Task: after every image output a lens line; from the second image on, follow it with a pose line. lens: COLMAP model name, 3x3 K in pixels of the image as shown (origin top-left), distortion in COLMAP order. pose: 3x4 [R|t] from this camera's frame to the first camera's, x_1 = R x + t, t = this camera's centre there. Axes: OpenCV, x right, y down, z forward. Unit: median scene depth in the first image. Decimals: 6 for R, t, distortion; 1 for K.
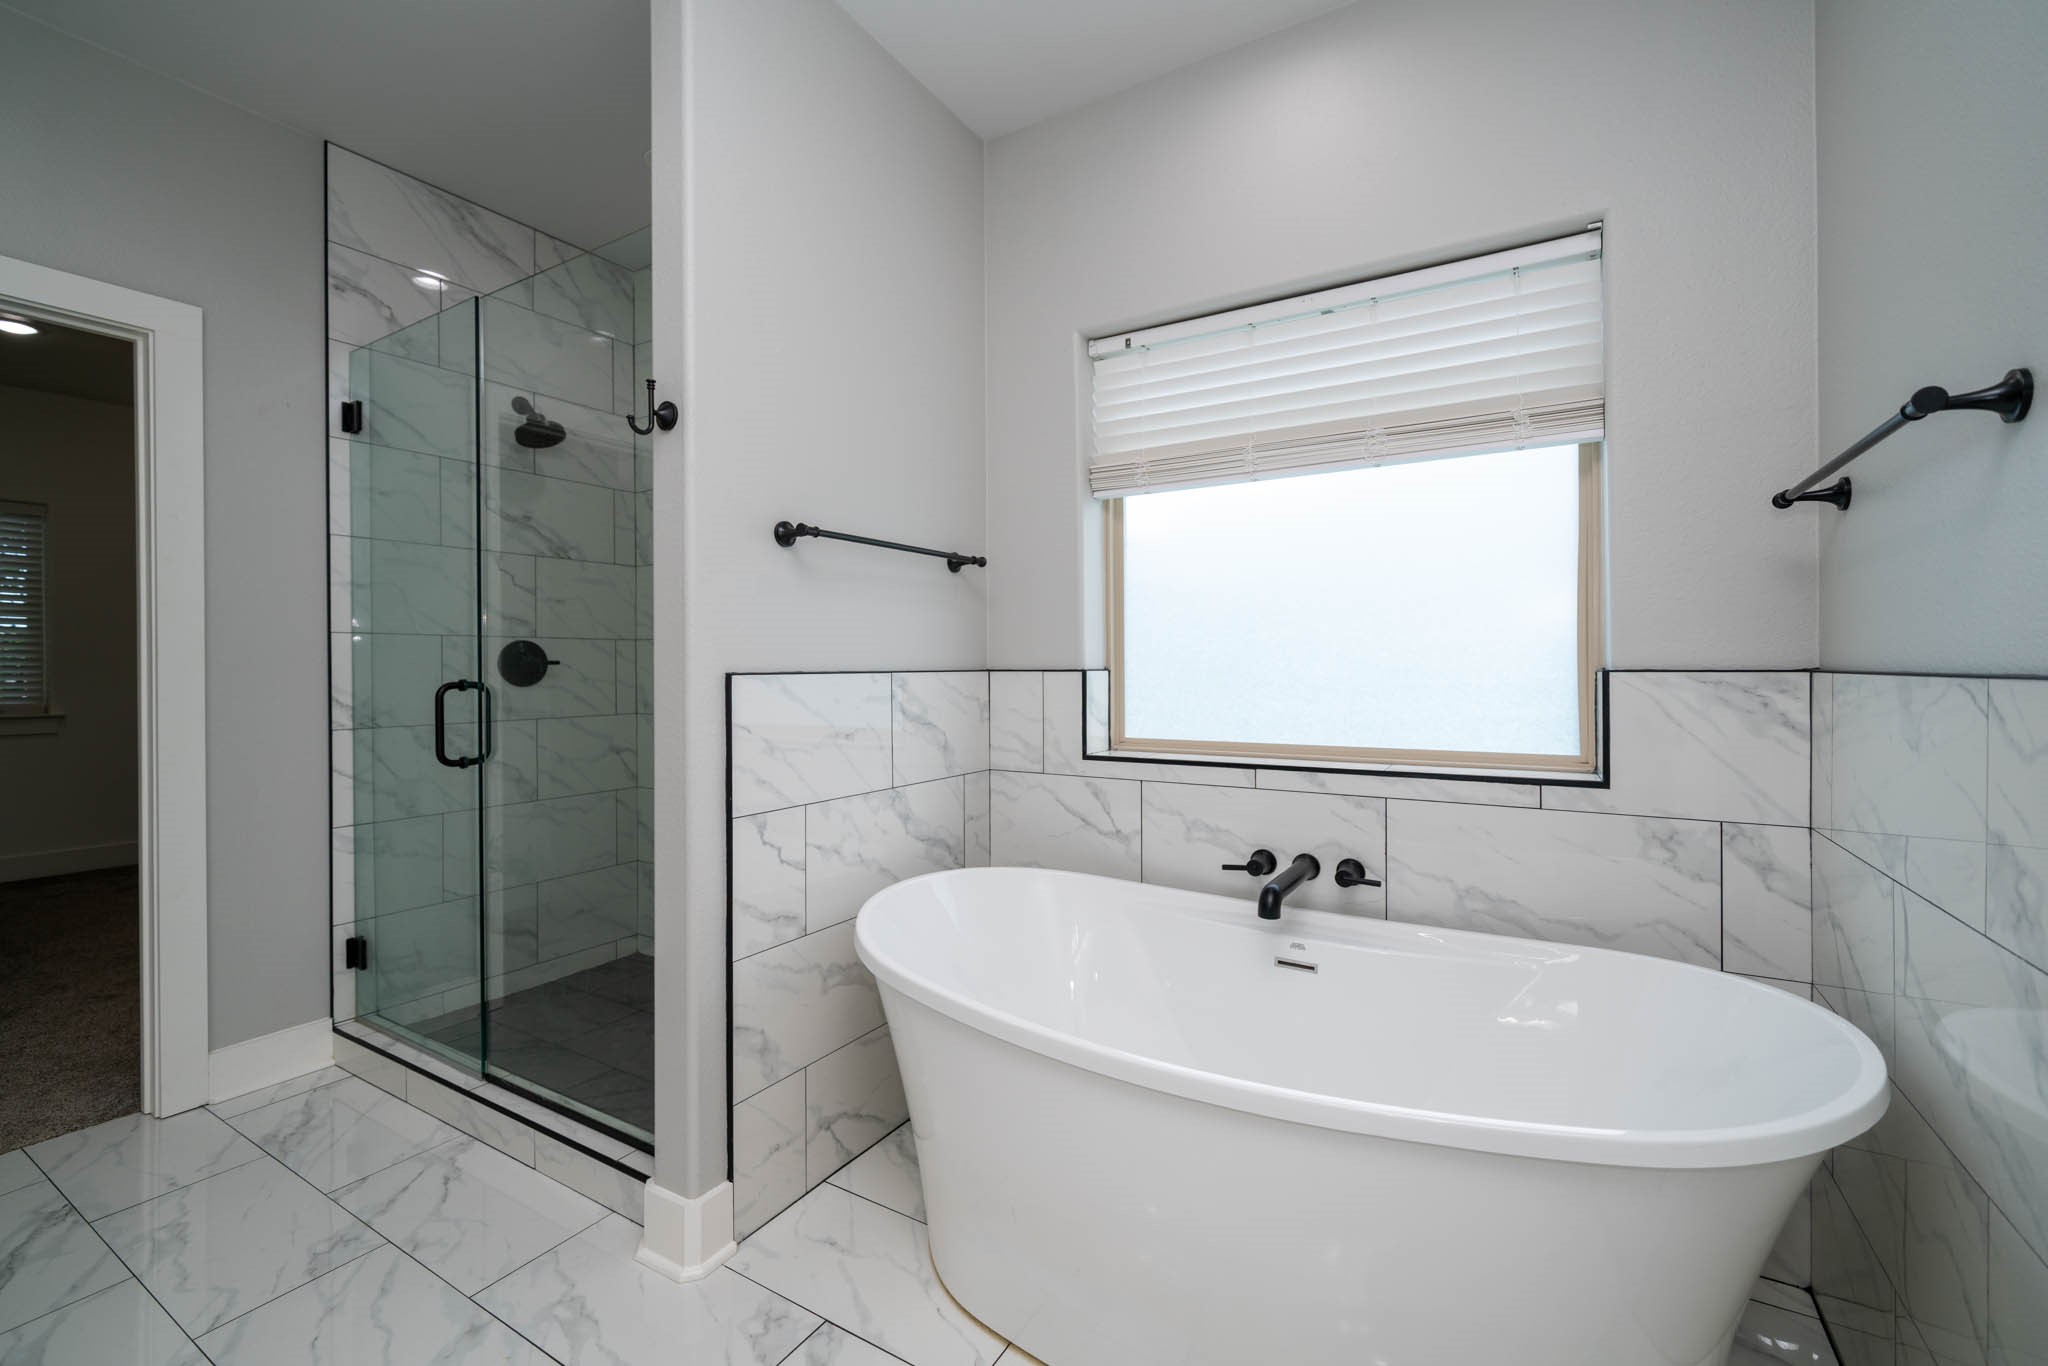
lens RADIAL K [[830.3, 0, 1019.1], [0, 830.3, 667.4], [0, 0, 1]] dist [-0.001507, 0.000119]
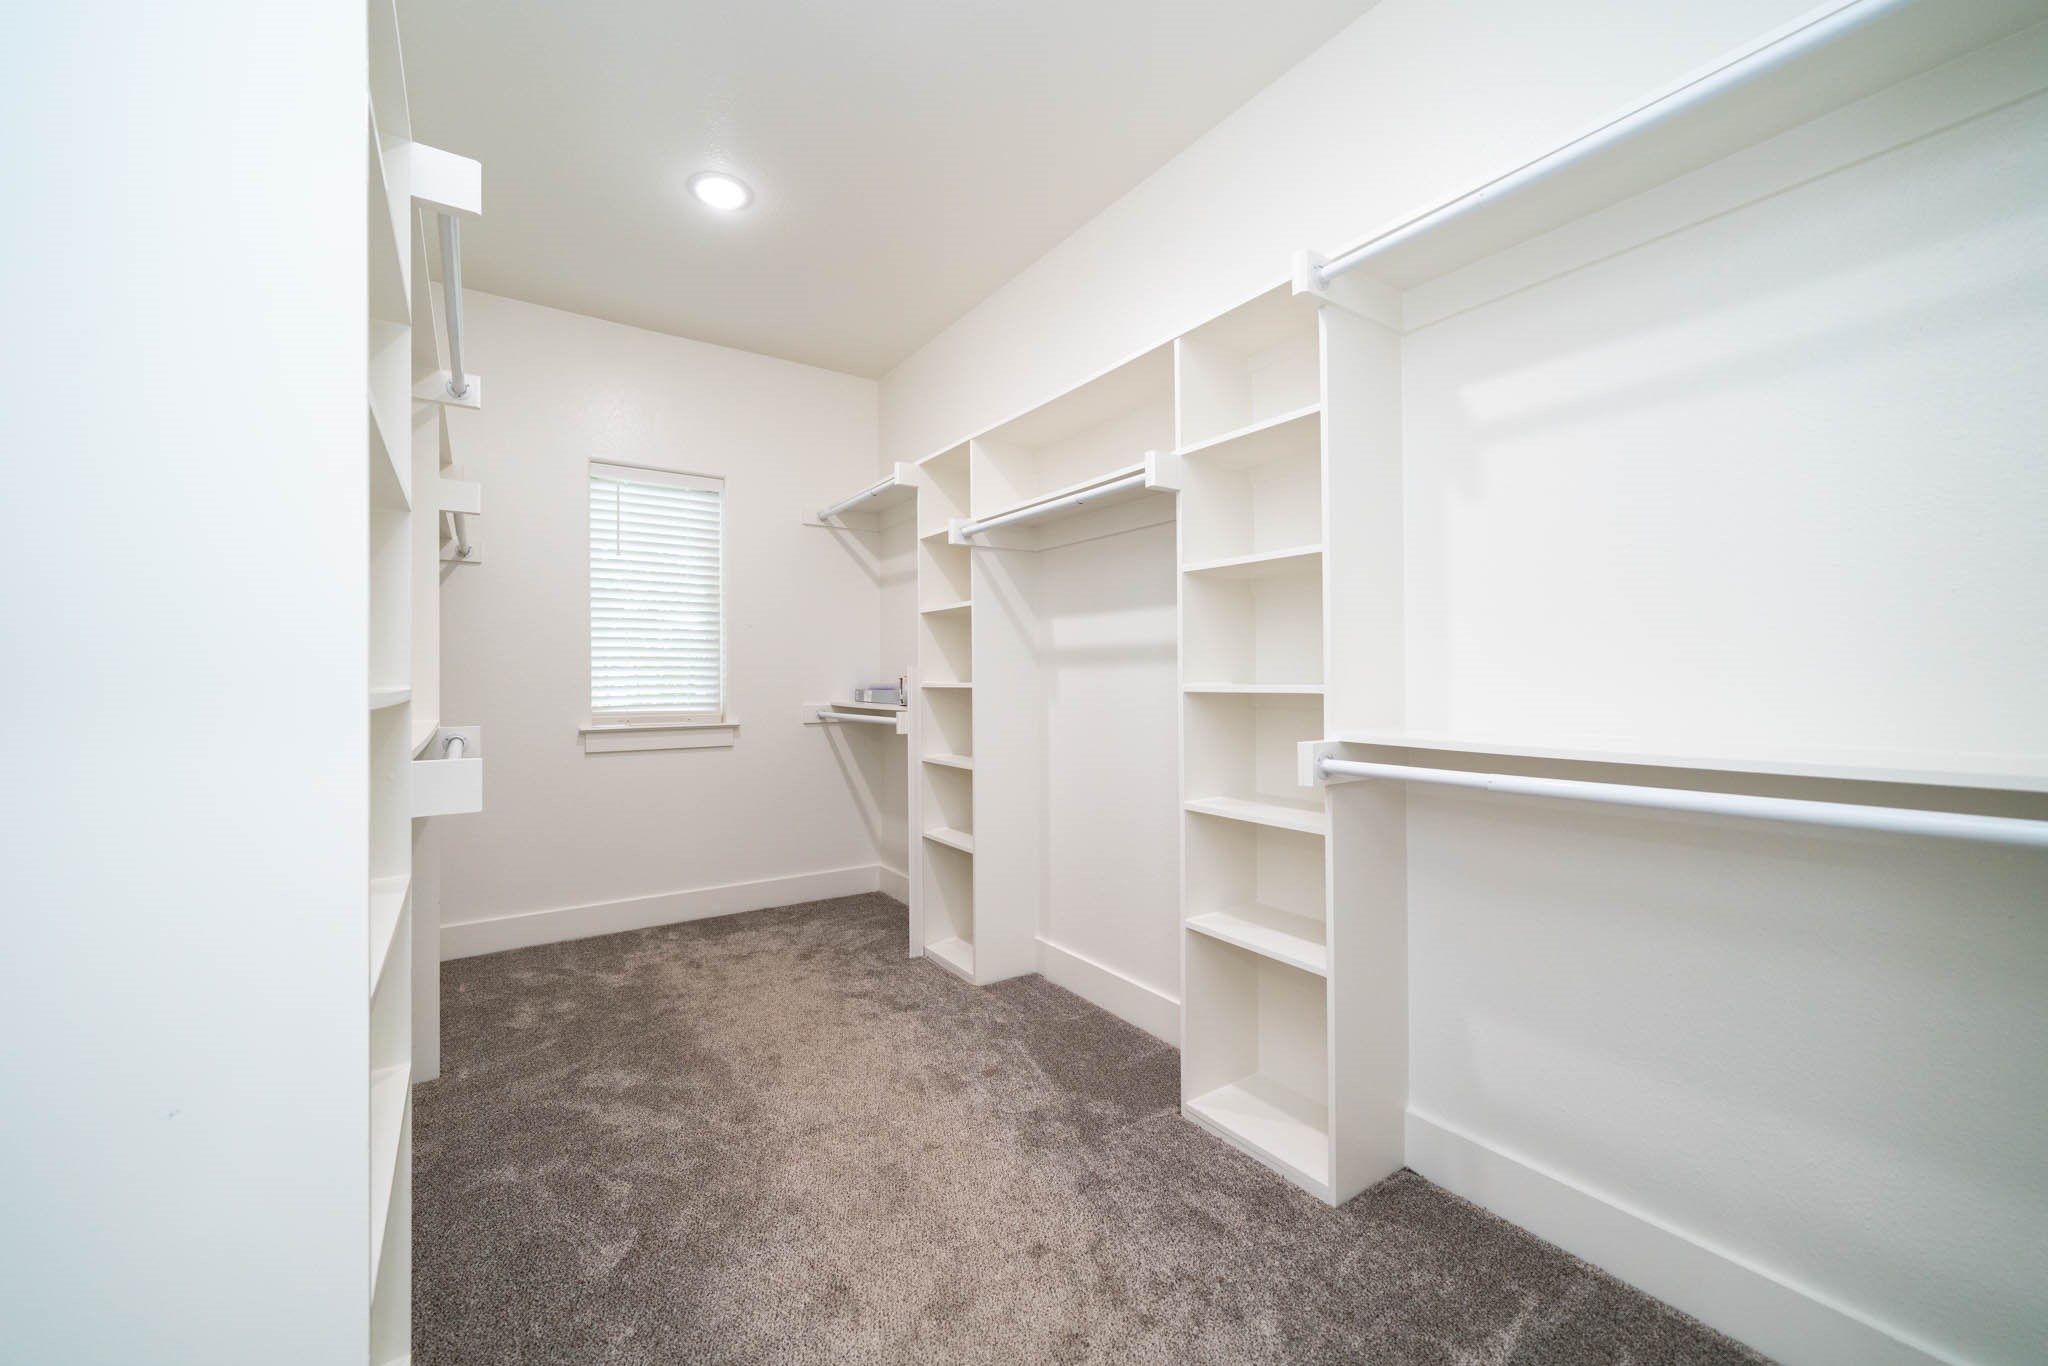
lens RADIAL K [[828.0, 0, 988.2], [0, 828.0, 675.9], [0, 0, 1]] dist [0.000016, 0.000029]
pose [[0.880338, -0.001592, -0.474344, -0.523631], [0.000461, 0.999997, -0.002500, 0.009614], [0.474347, 0.001982, 0.880336, 0.374385]]
